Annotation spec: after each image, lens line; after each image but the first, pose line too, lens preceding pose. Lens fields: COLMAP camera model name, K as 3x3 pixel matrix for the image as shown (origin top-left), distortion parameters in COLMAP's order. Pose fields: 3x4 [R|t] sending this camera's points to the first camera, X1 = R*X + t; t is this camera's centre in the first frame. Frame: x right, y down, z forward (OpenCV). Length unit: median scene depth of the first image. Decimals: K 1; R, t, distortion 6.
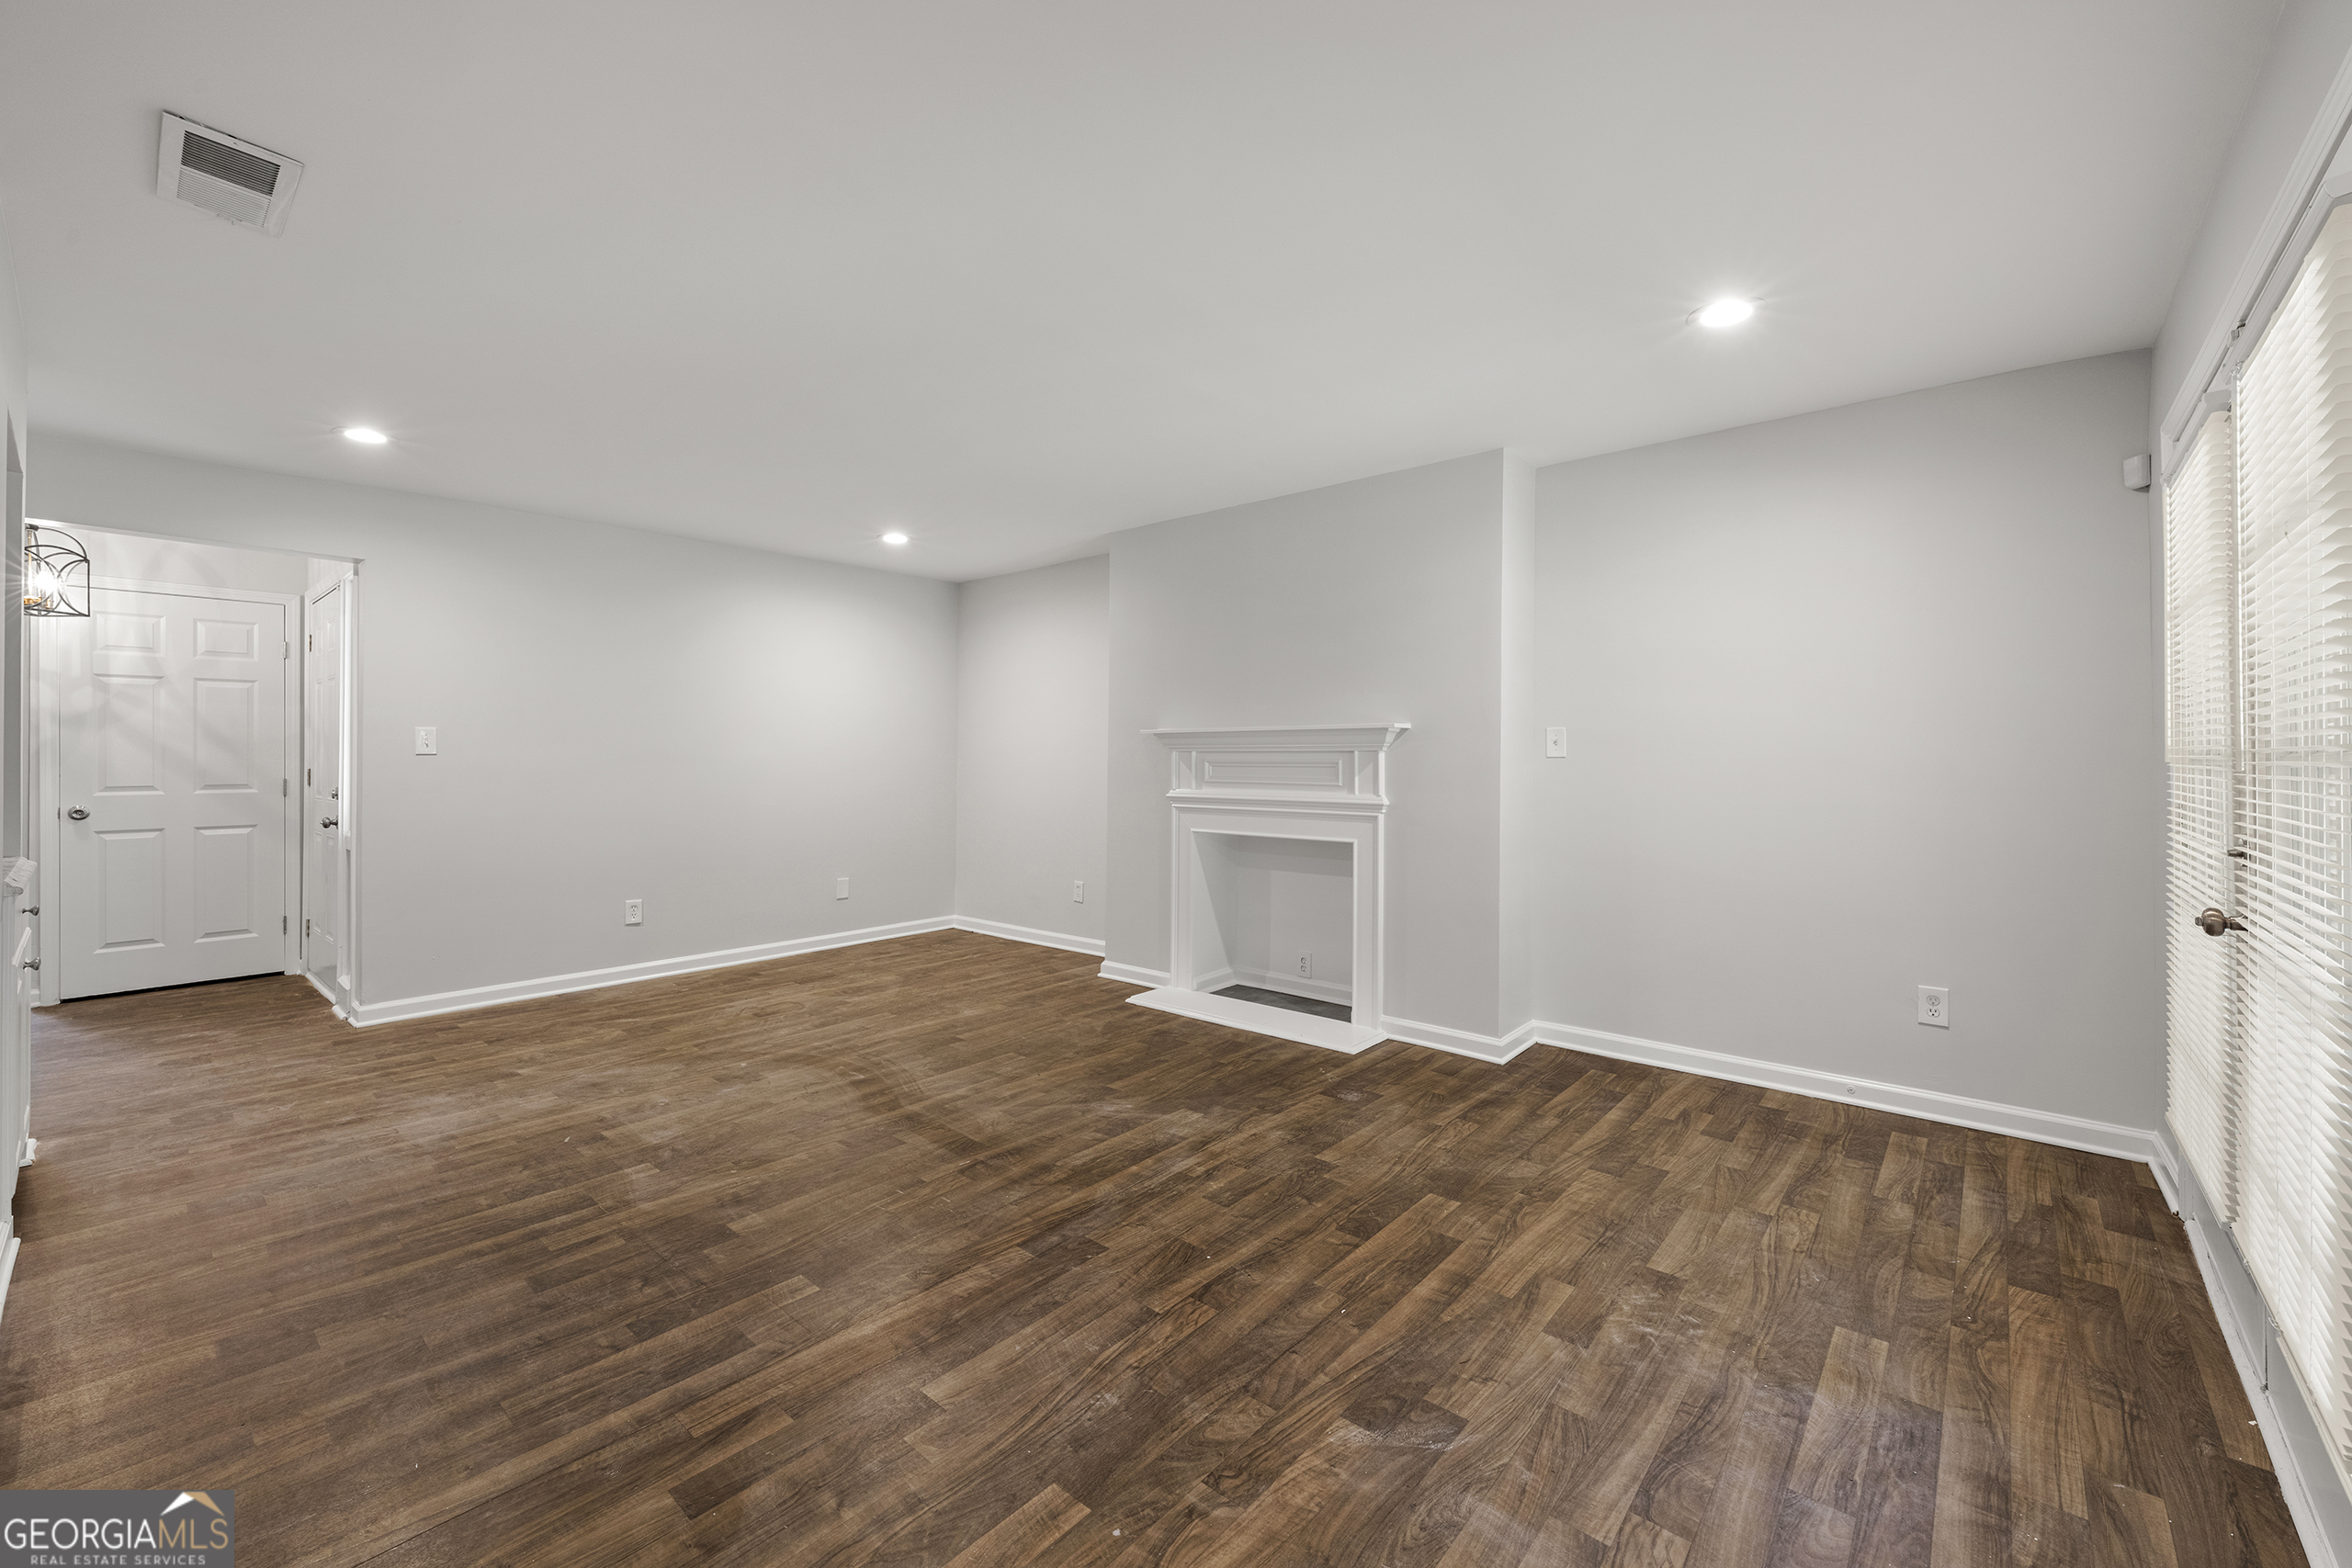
lens RADIAL K [[944.0, 0, 1168.0], [0, 944.0, 768.5], [0, 0, 1]] dist [-0.001632, -0.000029]
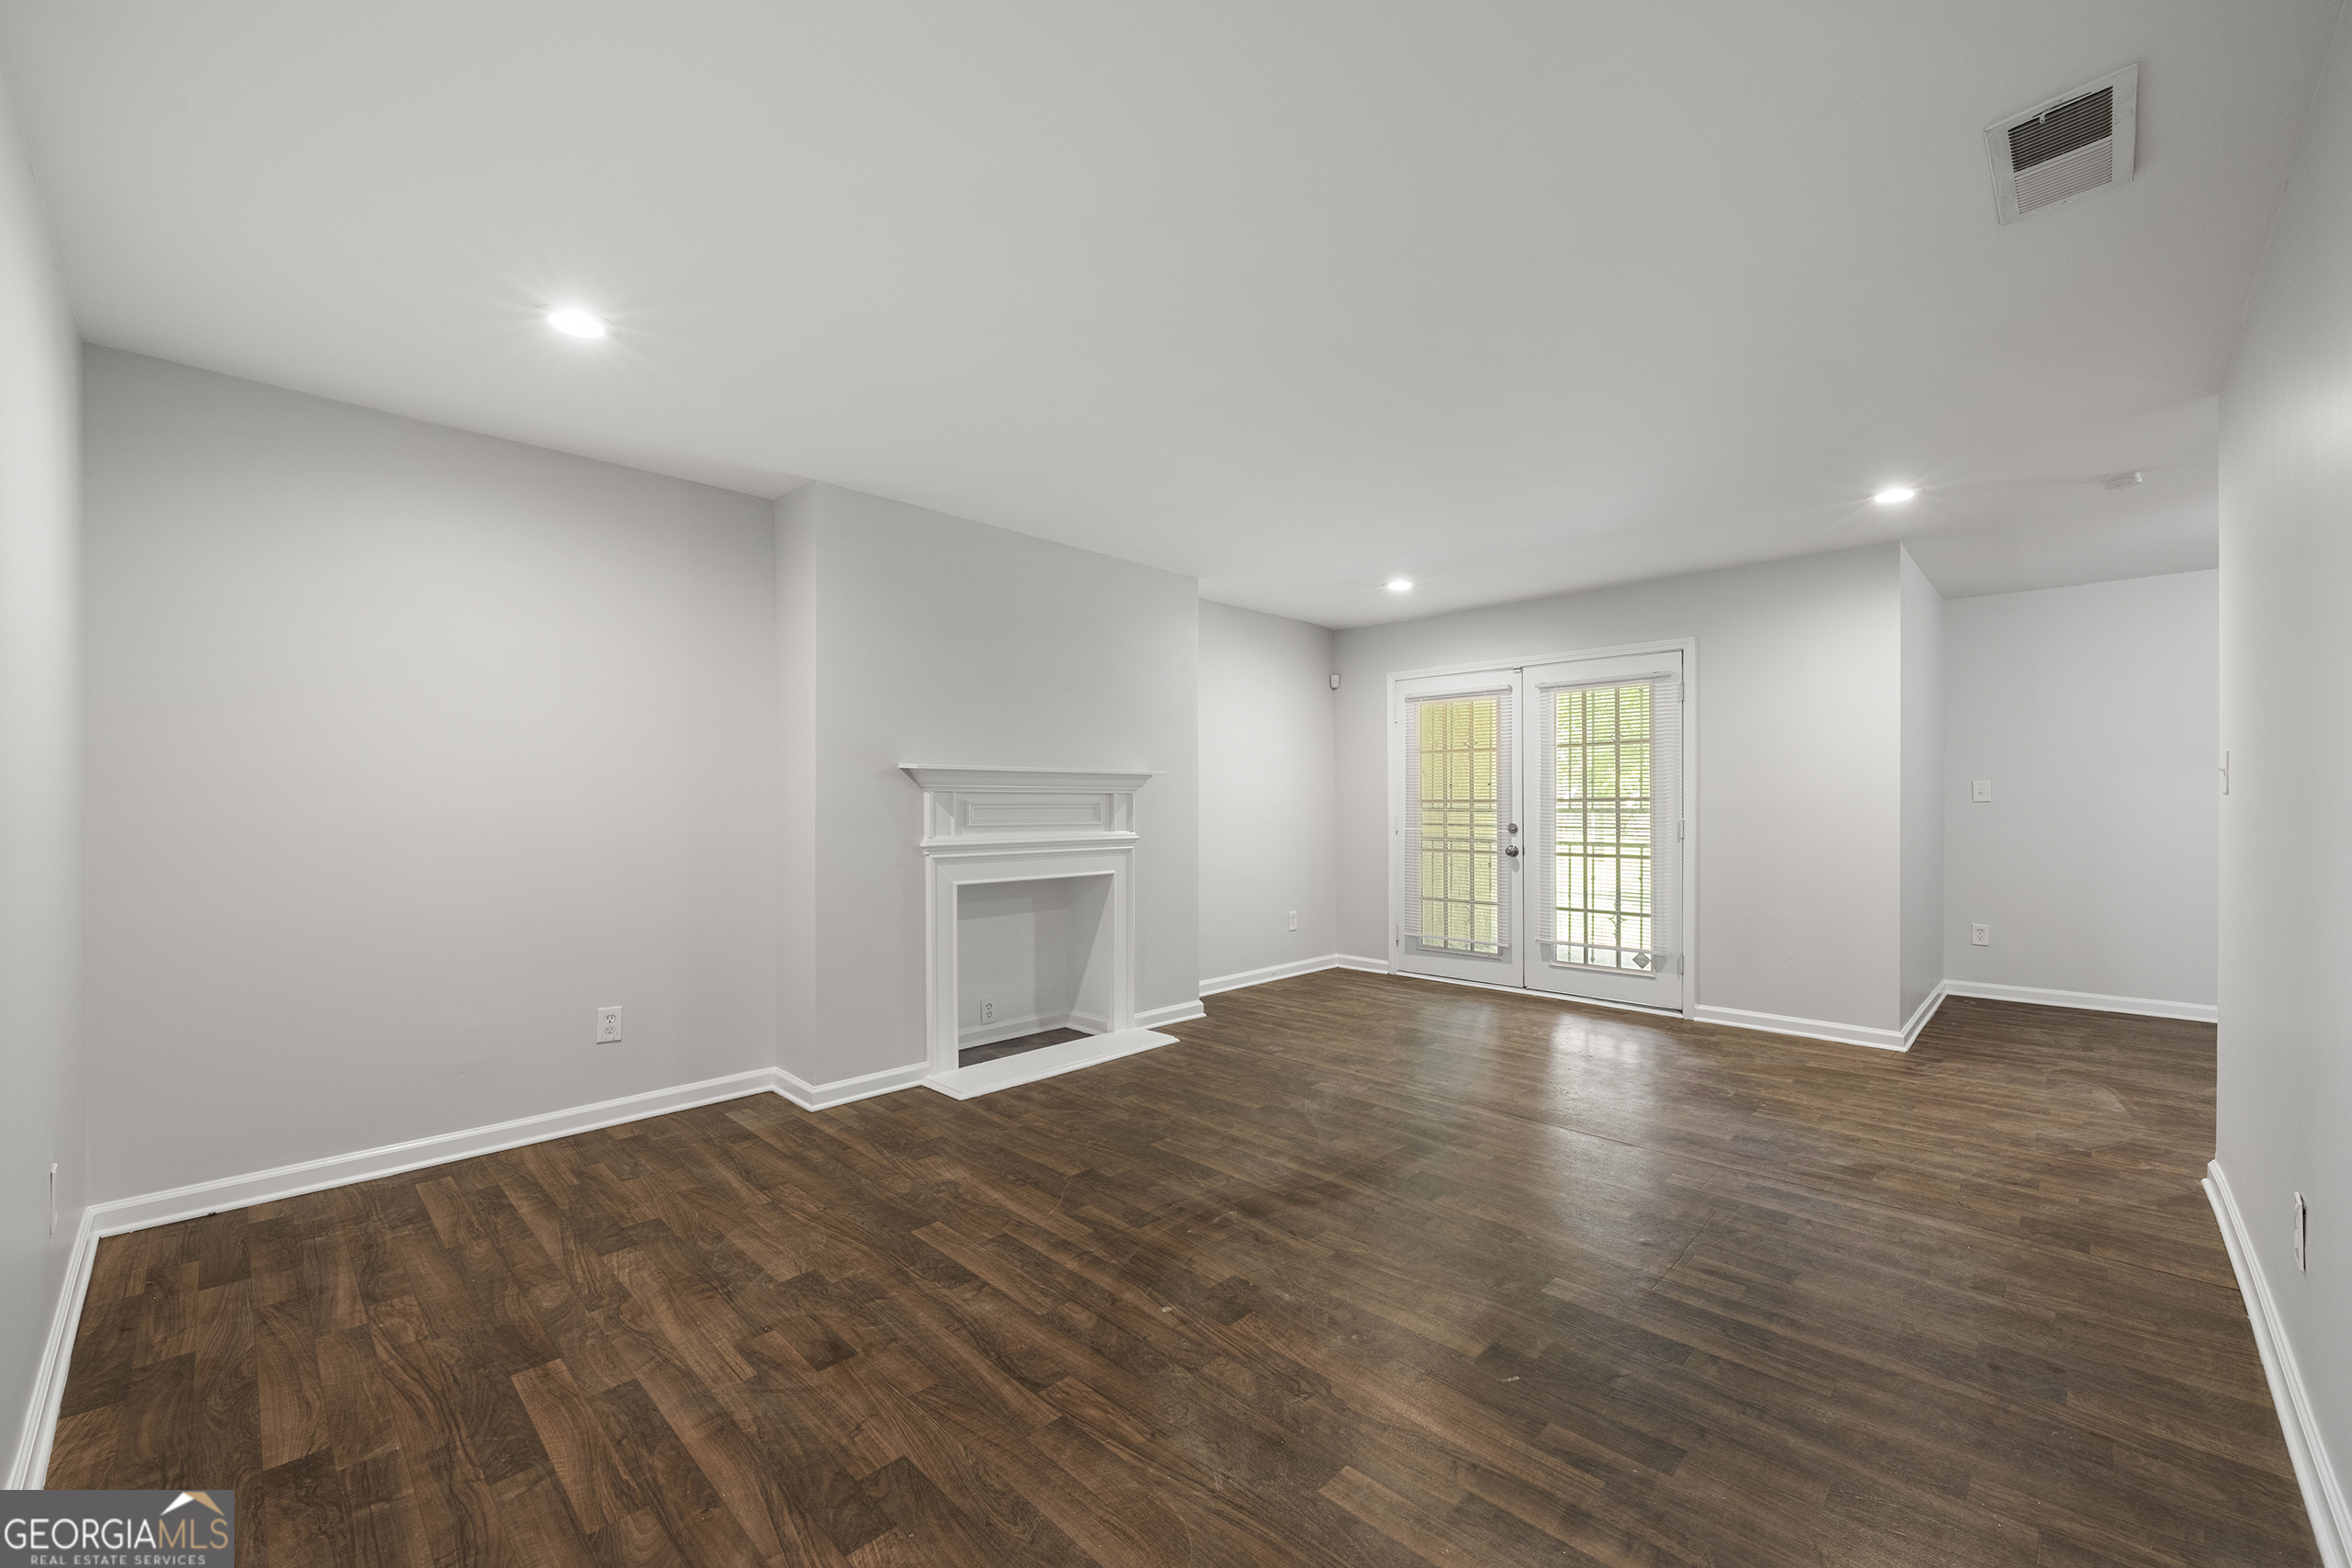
lens RADIAL K [[938.5, 0, 1184.4], [0, 938.5, 792.6], [0, 0, 1]] dist [-0.000710, 0.000303]
pose [[0.047189, 0.010217, 0.998834, -1.195449], [0.012580, 0.999862, -0.010822, -0.007002], [-0.998807, 0.013076, 0.047054, 1.094355]]
